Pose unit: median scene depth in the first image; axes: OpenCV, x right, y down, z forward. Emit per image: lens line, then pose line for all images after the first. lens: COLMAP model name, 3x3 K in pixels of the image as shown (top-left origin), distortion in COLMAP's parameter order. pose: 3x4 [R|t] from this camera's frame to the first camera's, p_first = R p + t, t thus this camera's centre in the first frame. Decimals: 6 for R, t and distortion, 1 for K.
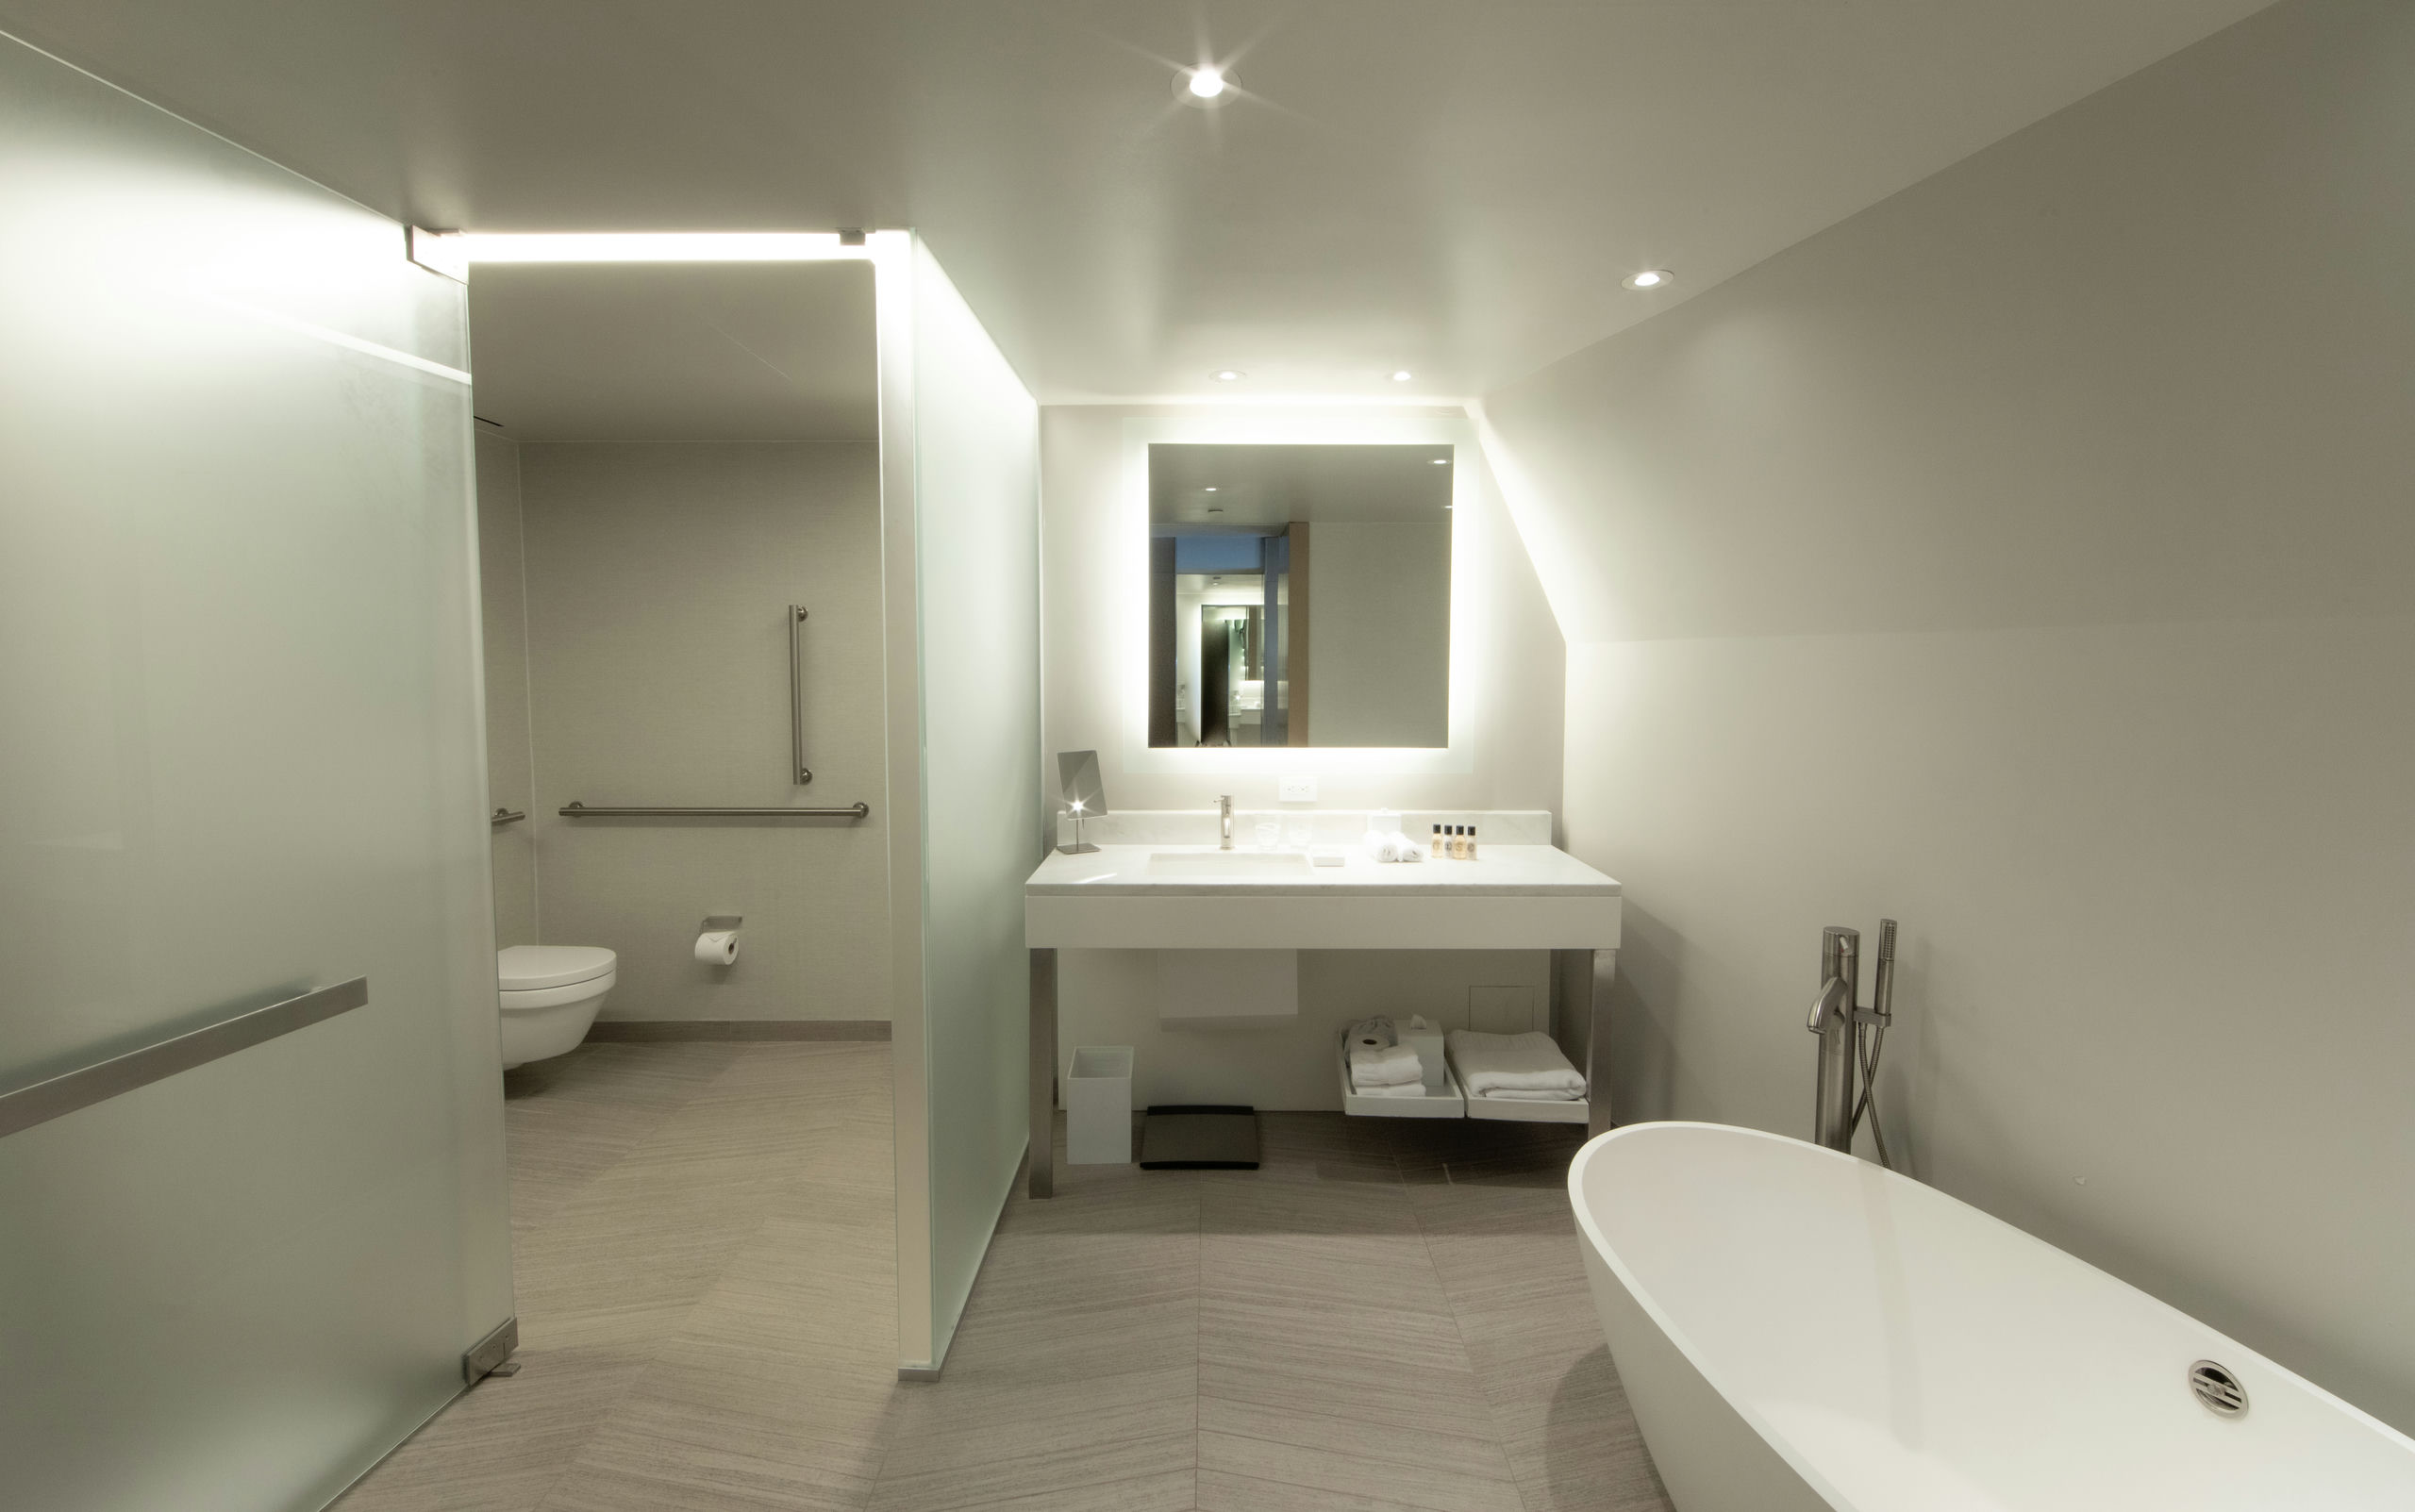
lens RADIAL K [[928.5, 0, 1207.0], [0, 928.5, 720.6], [0, 0, 1]] dist [-0.001391, -0.000454]
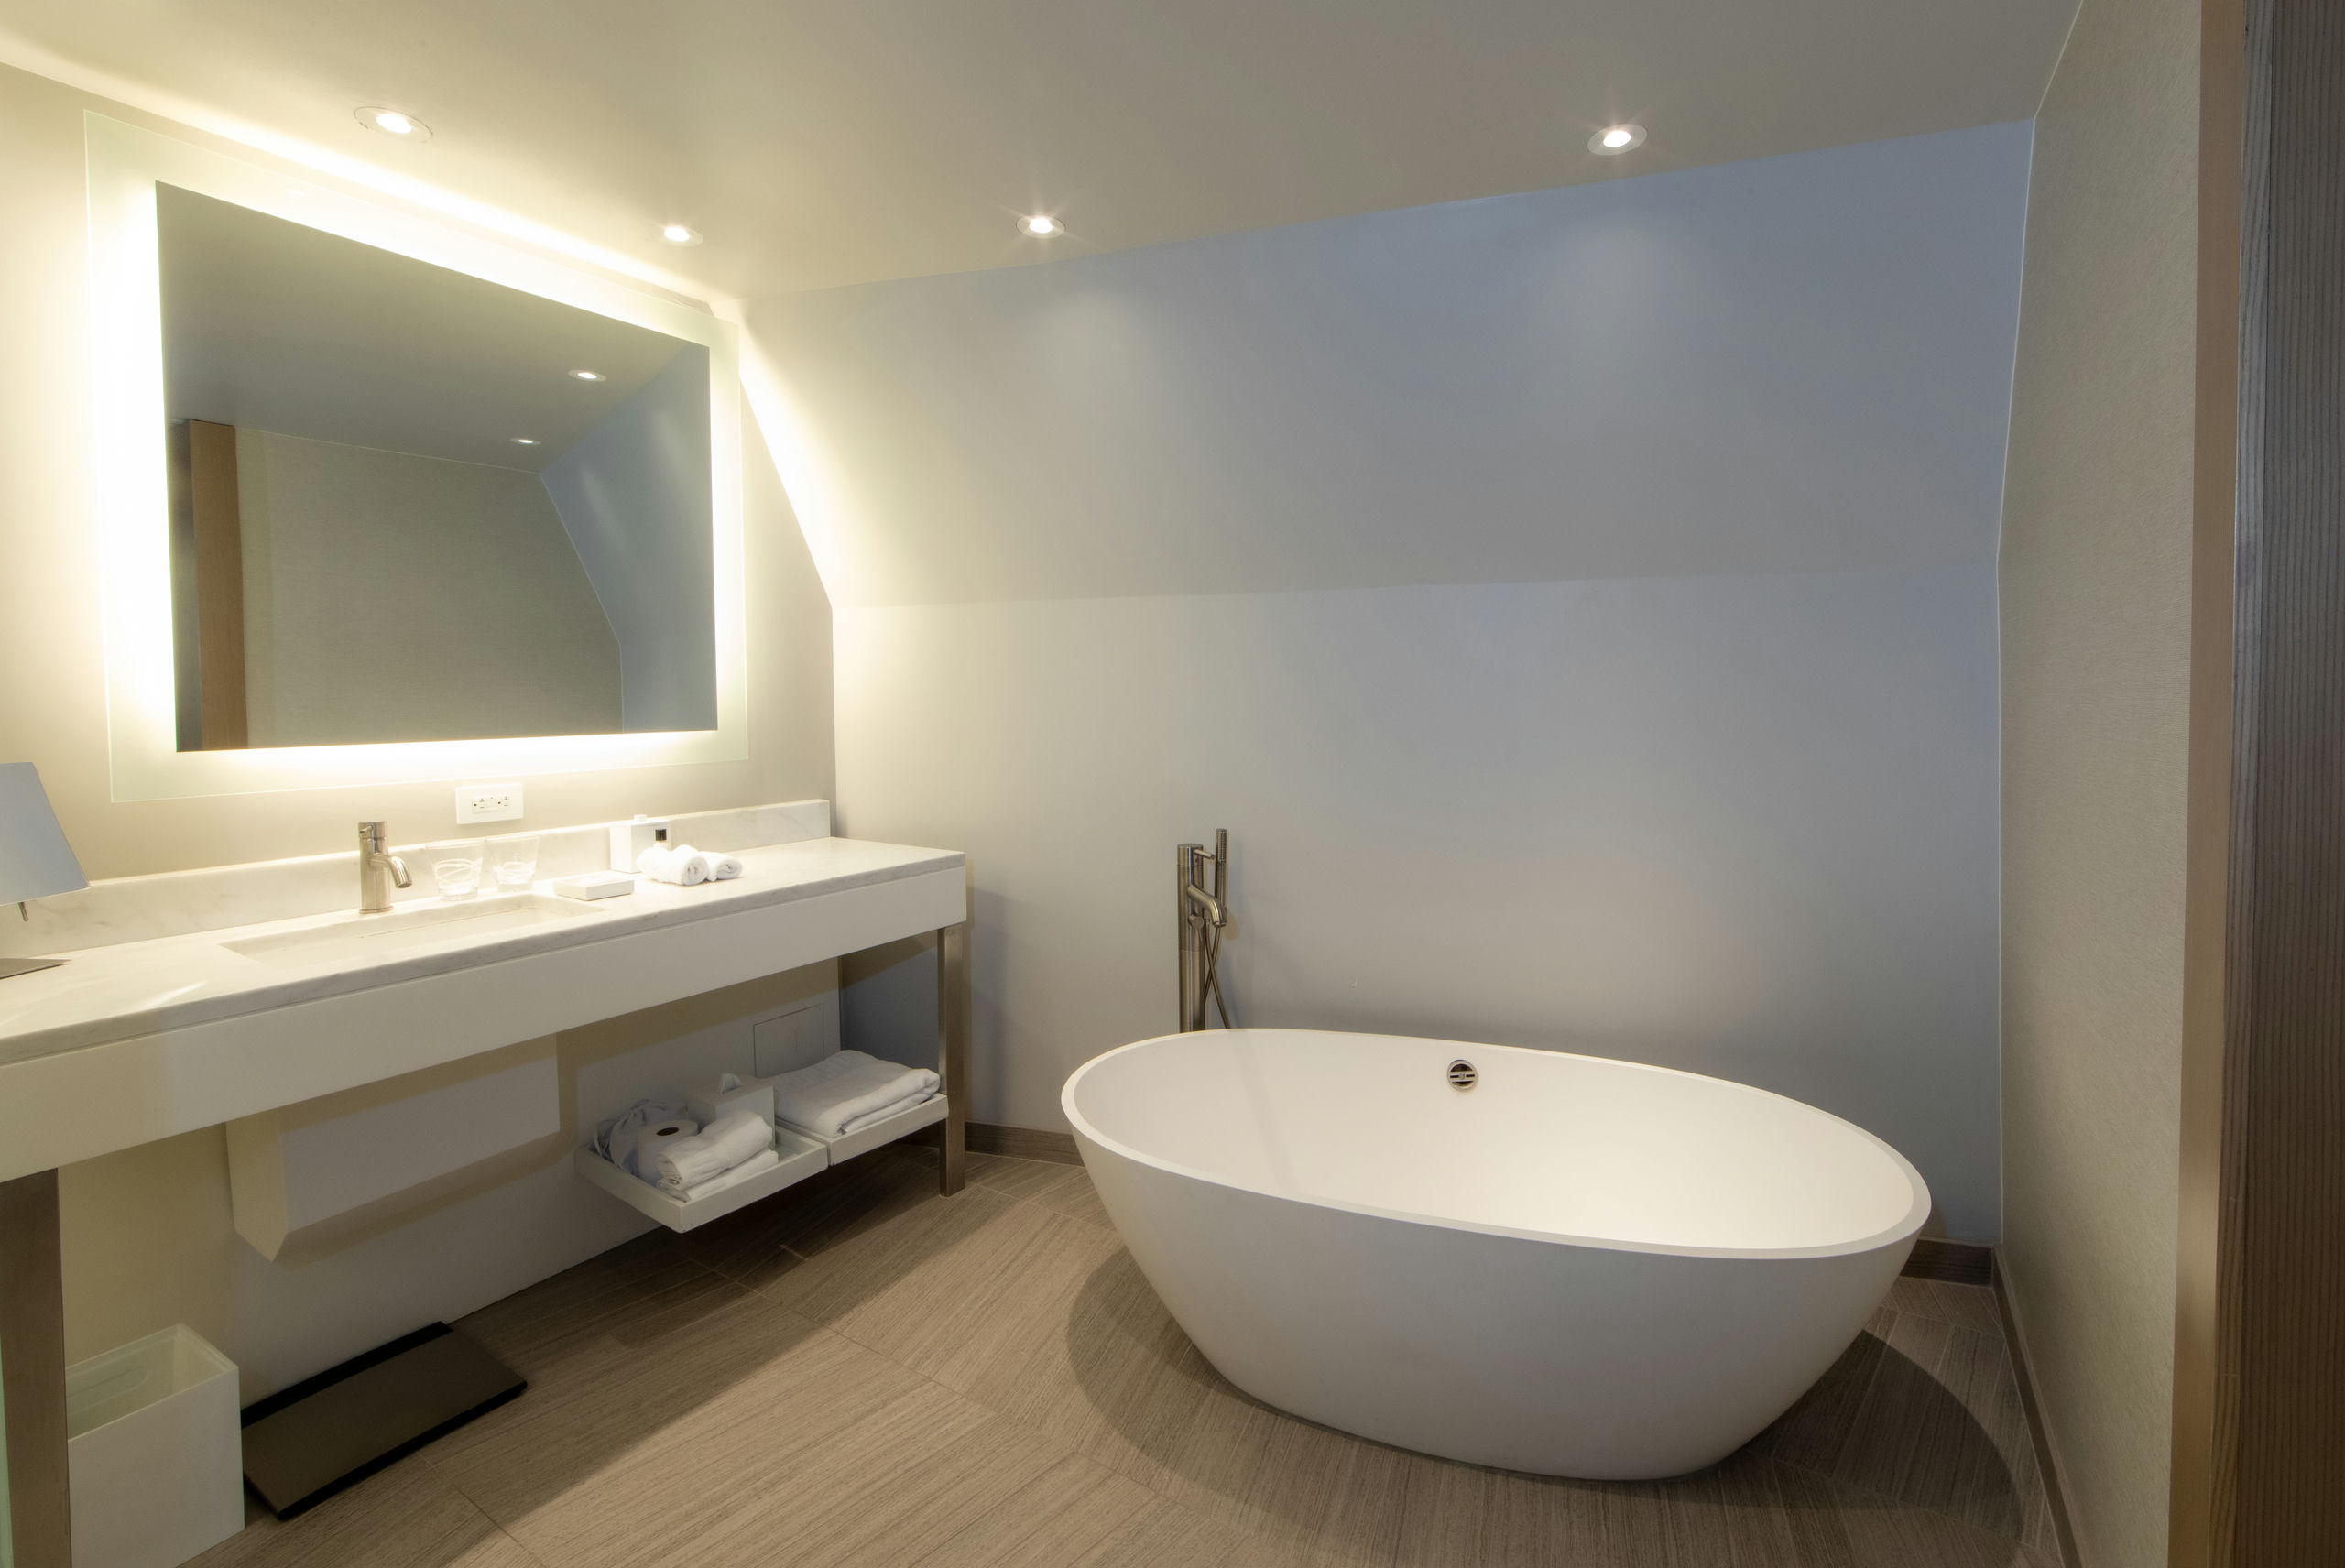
lens RADIAL K [[993.8, 0, 1217.5], [0, 993.8, 716.8], [0, 0, 1]] dist [-0.000317, 0.000044]
pose [[0.529572, -0.030163, 0.847728, -0.262280], [0.057368, 0.998353, -0.000315, 0.049348], [-0.846323, 0.048799, 0.530430, 0.217963]]
